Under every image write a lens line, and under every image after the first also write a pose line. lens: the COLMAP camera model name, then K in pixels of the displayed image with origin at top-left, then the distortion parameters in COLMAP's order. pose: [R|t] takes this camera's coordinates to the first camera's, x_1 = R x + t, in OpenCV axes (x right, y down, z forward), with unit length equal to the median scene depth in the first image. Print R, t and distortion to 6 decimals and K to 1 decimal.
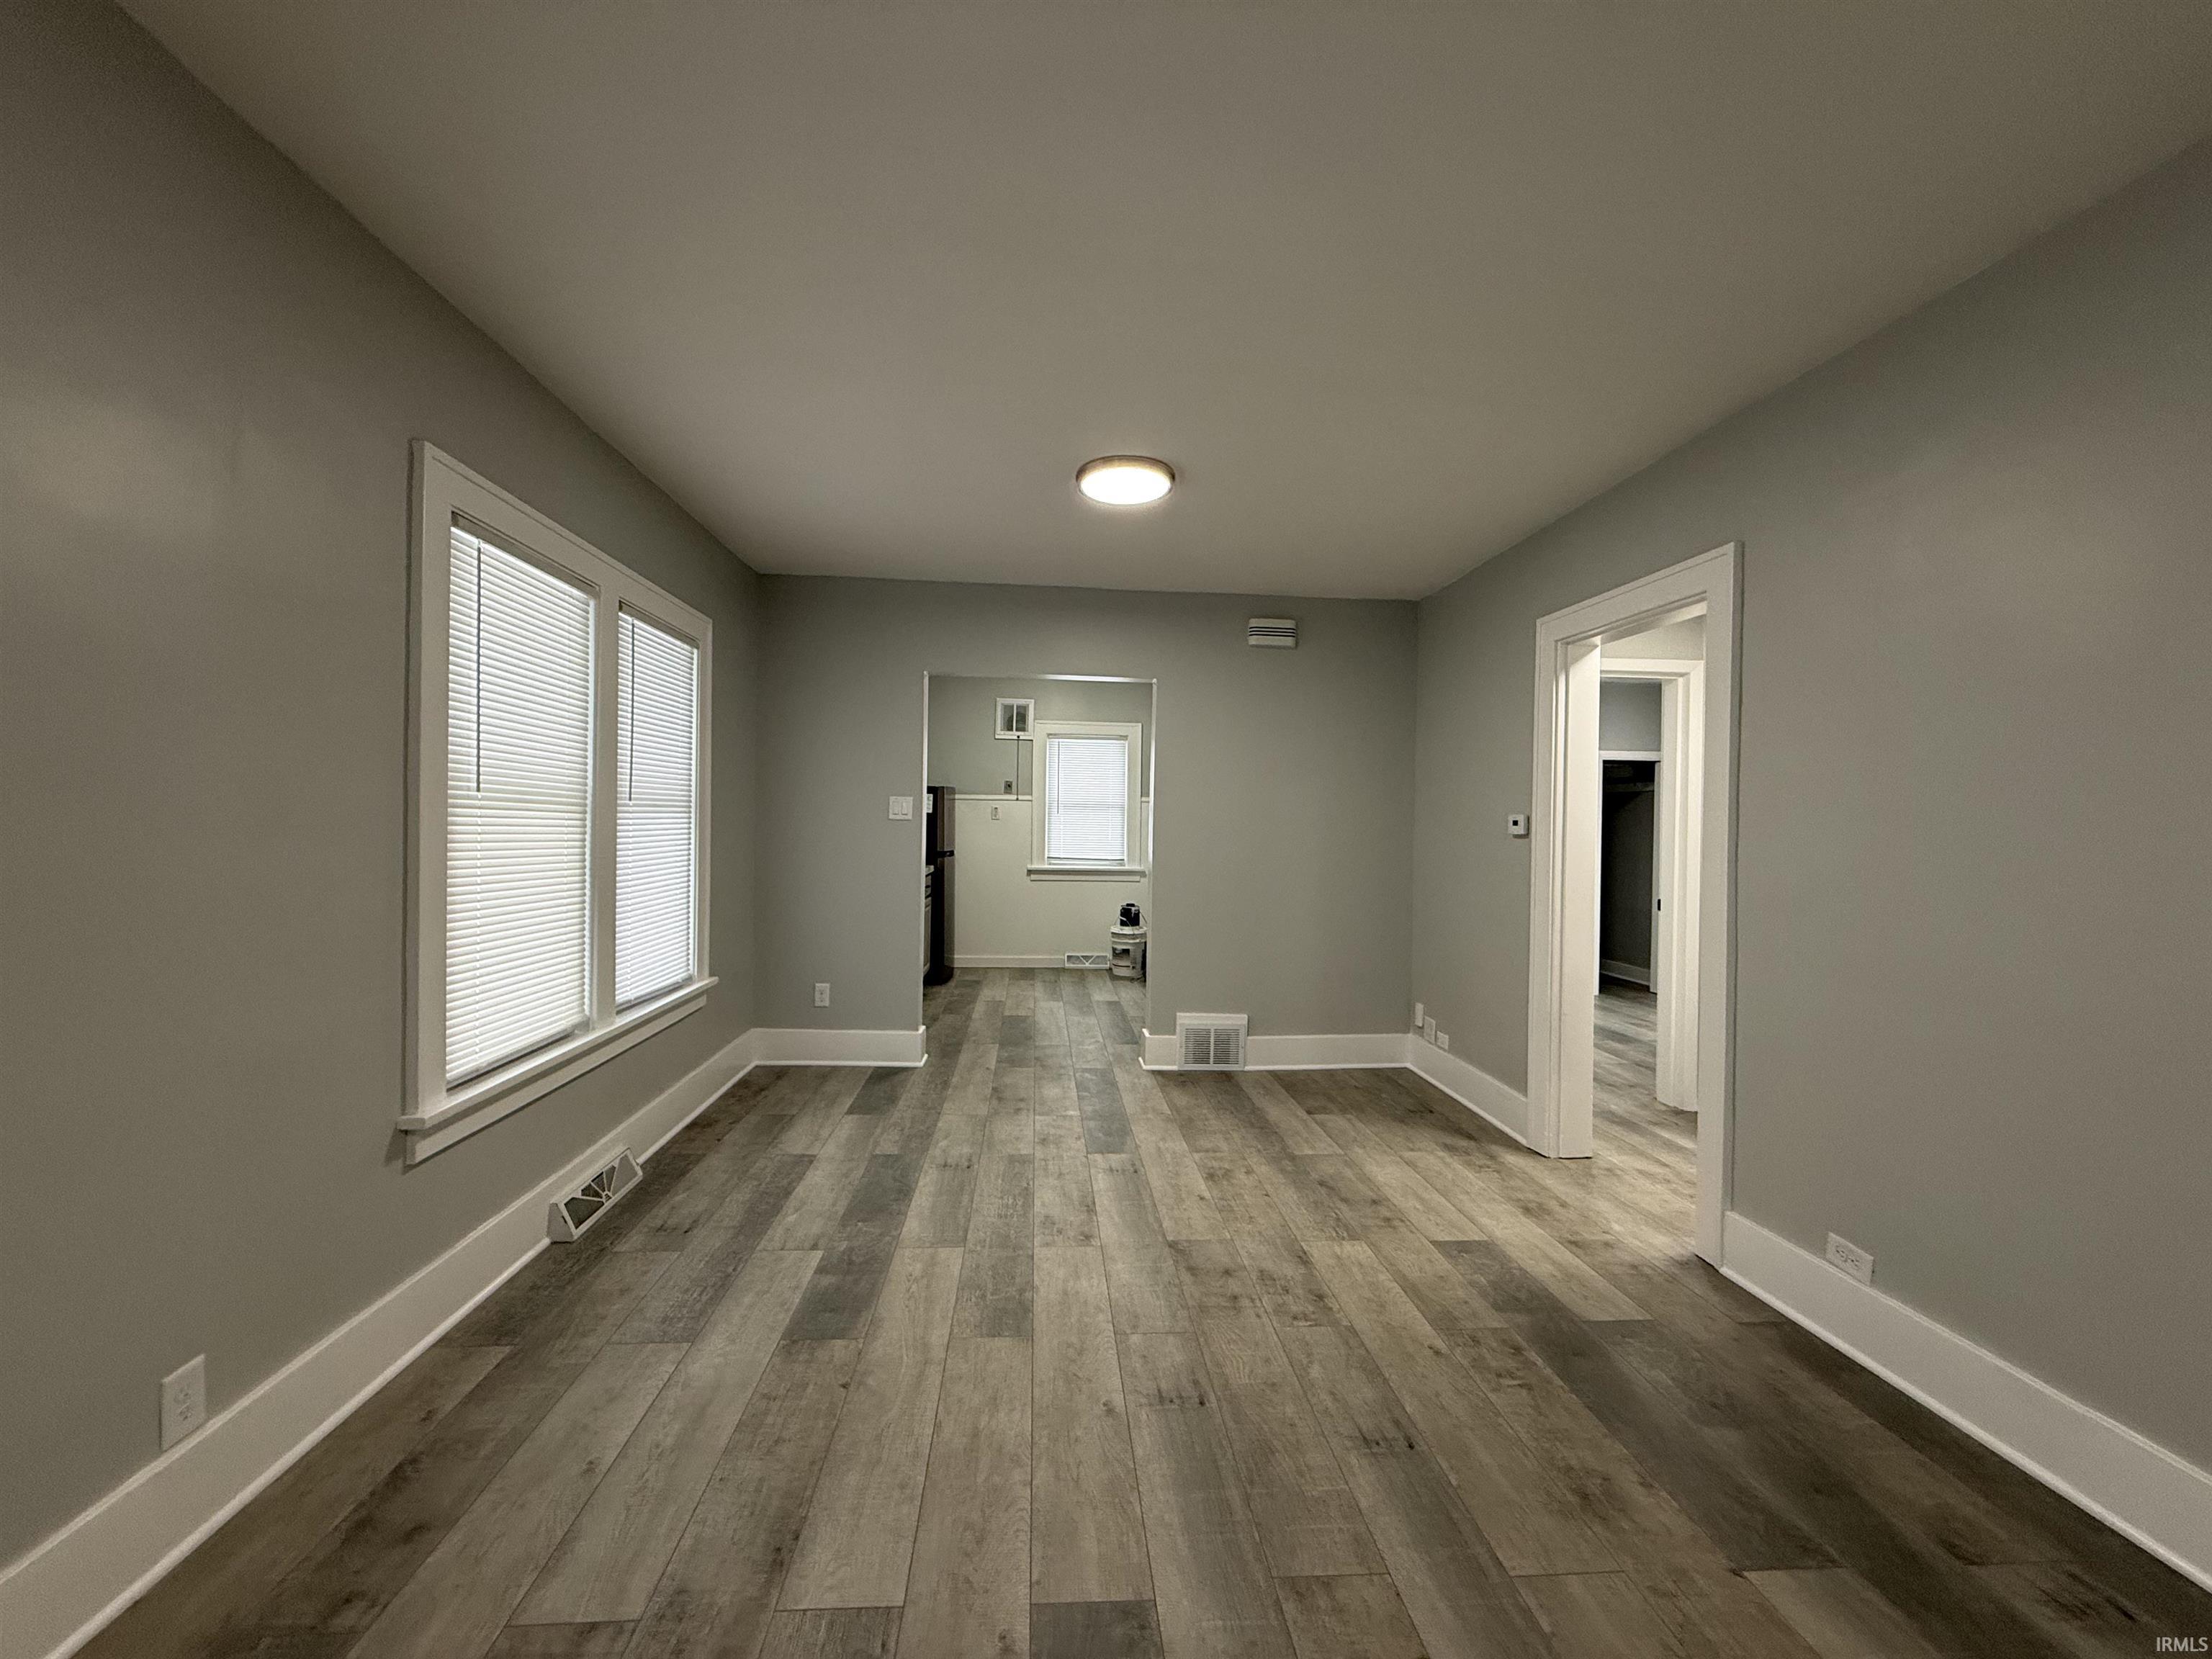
lens RADIAL K [[883.7, 0, 1105.5], [0, 883.7, 829.4], [0, 0, 1]] dist [-0.001894, 0.000866]
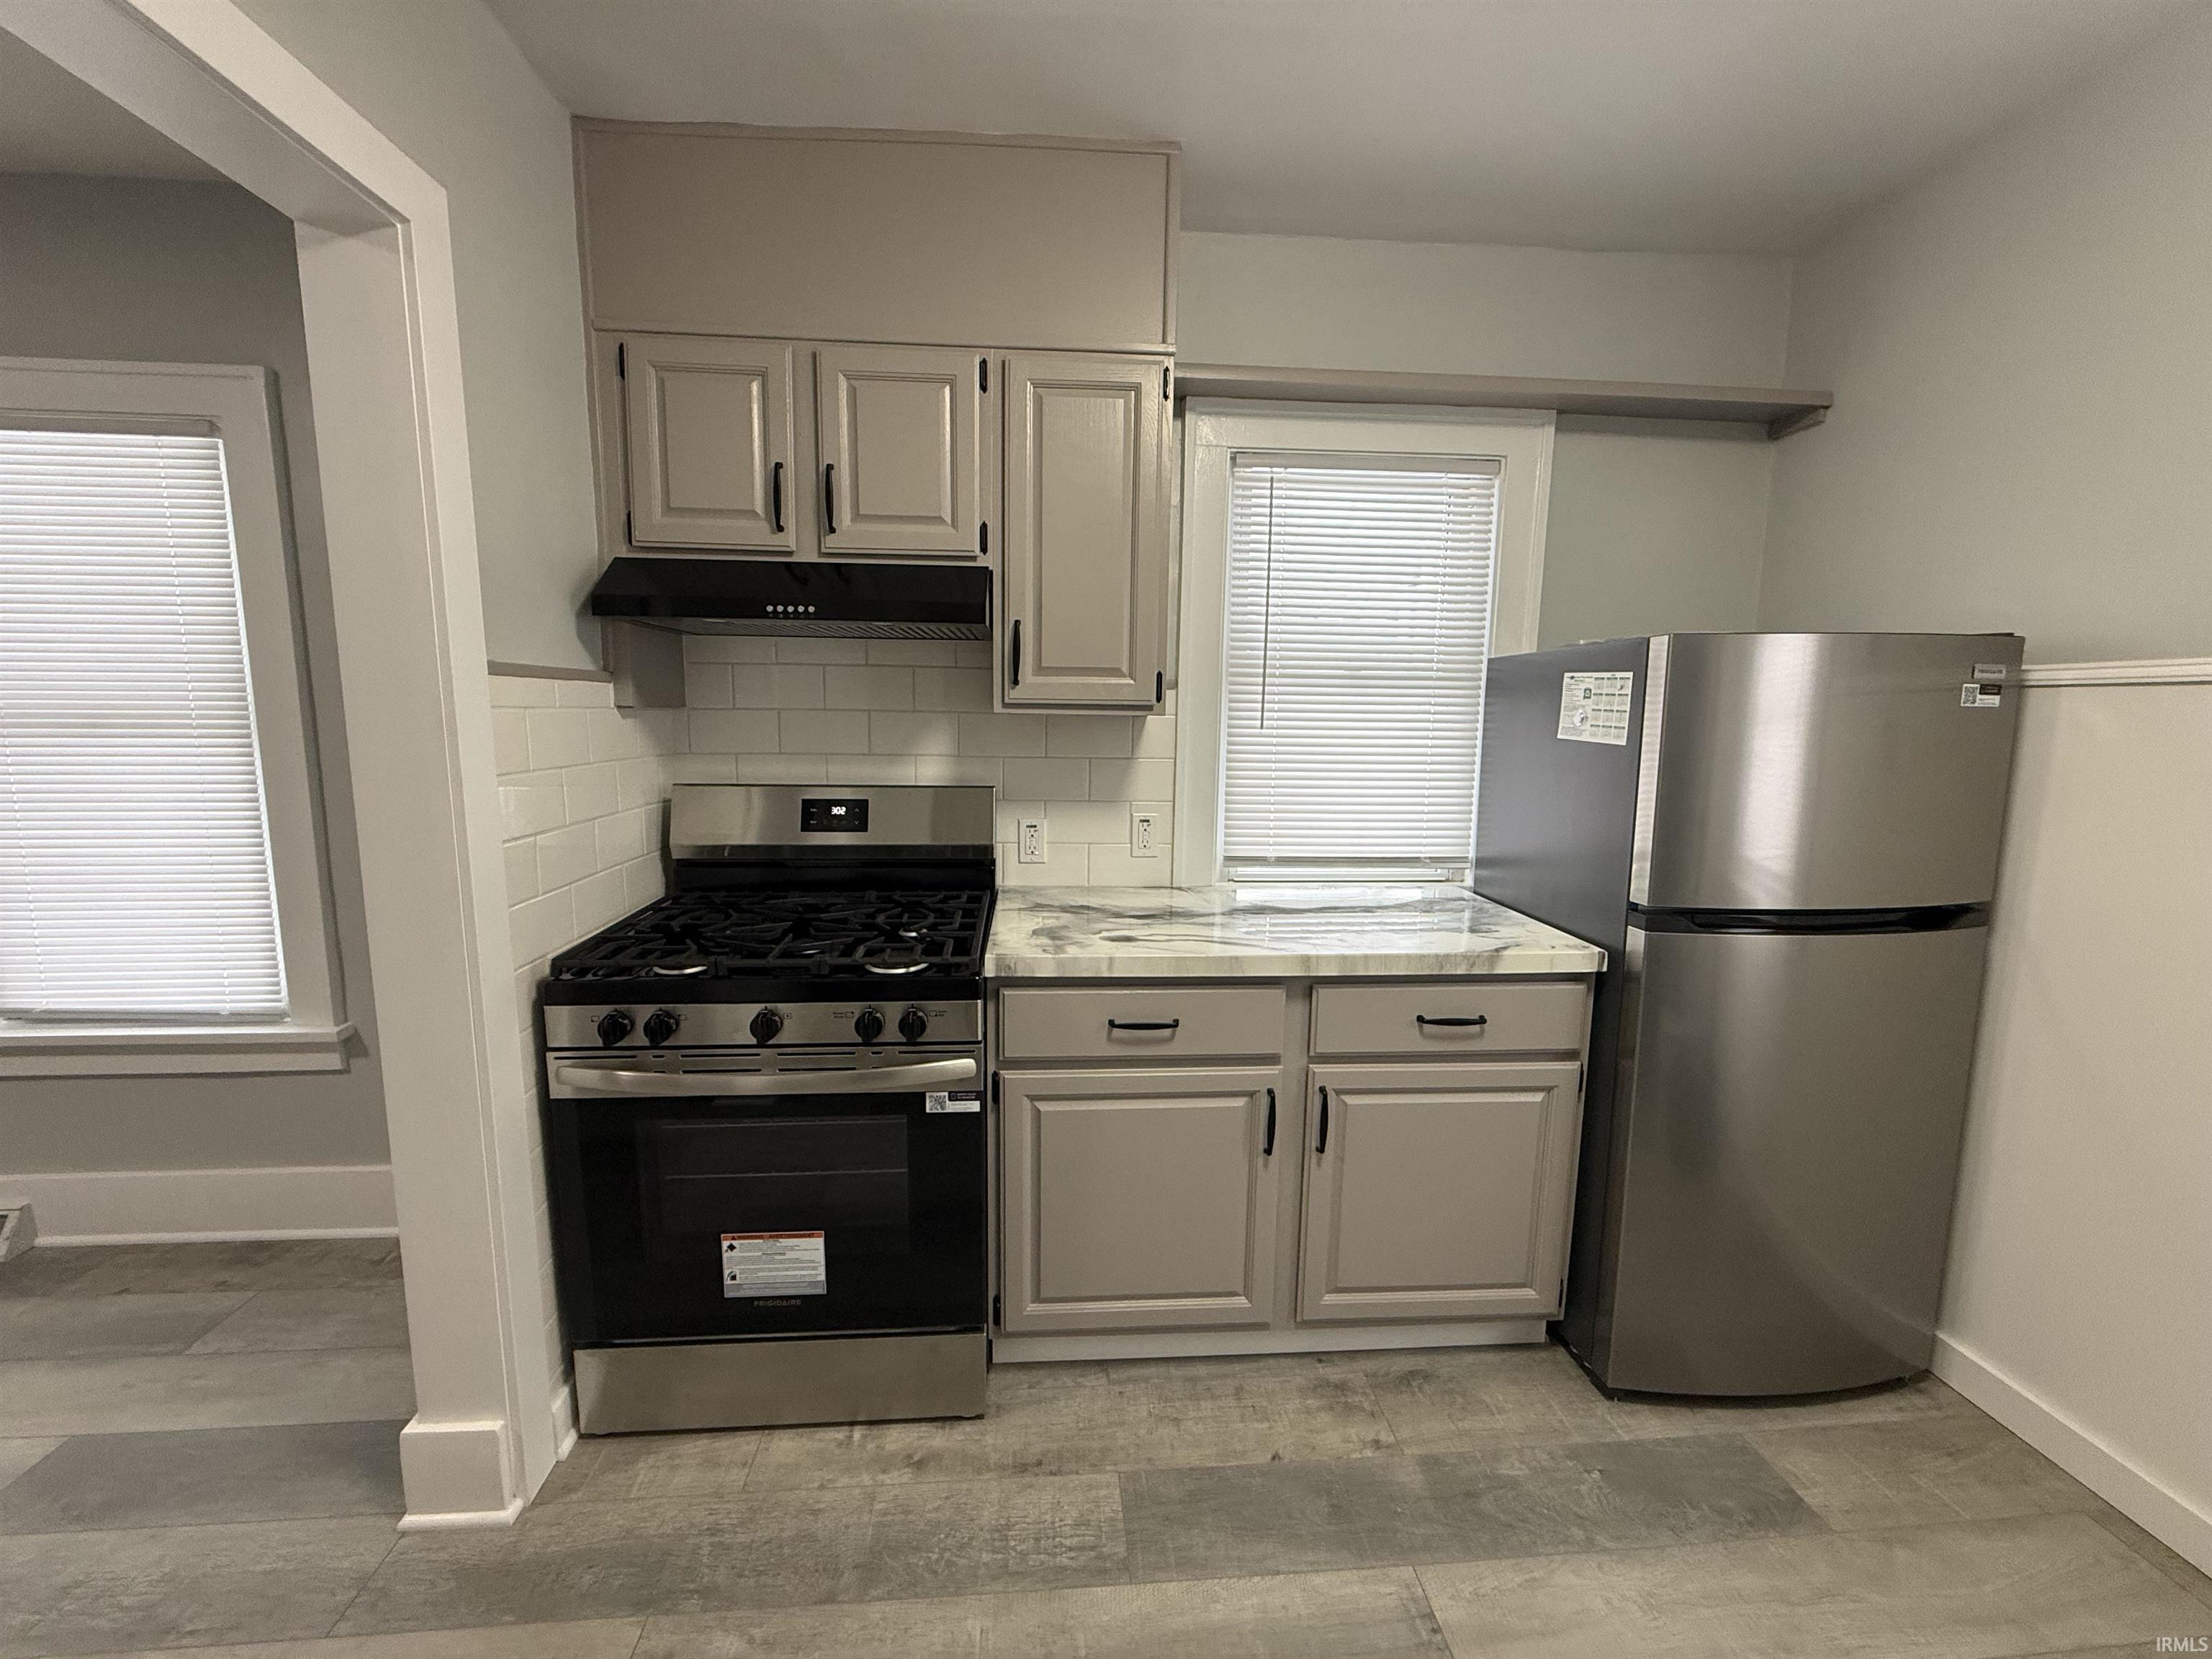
lens RADIAL K [[883.7, 0, 1088.6], [0, 883.7, 797.7], [0, 0, 1]] dist [-0.001894, 0.000866]
pose [[-0.002566, 0.108441, -0.994100, 0.155870], [-0.017040, 0.993954, 0.108469, -0.074725], [0.999852, 0.017218, -0.000703, 2.162817]]
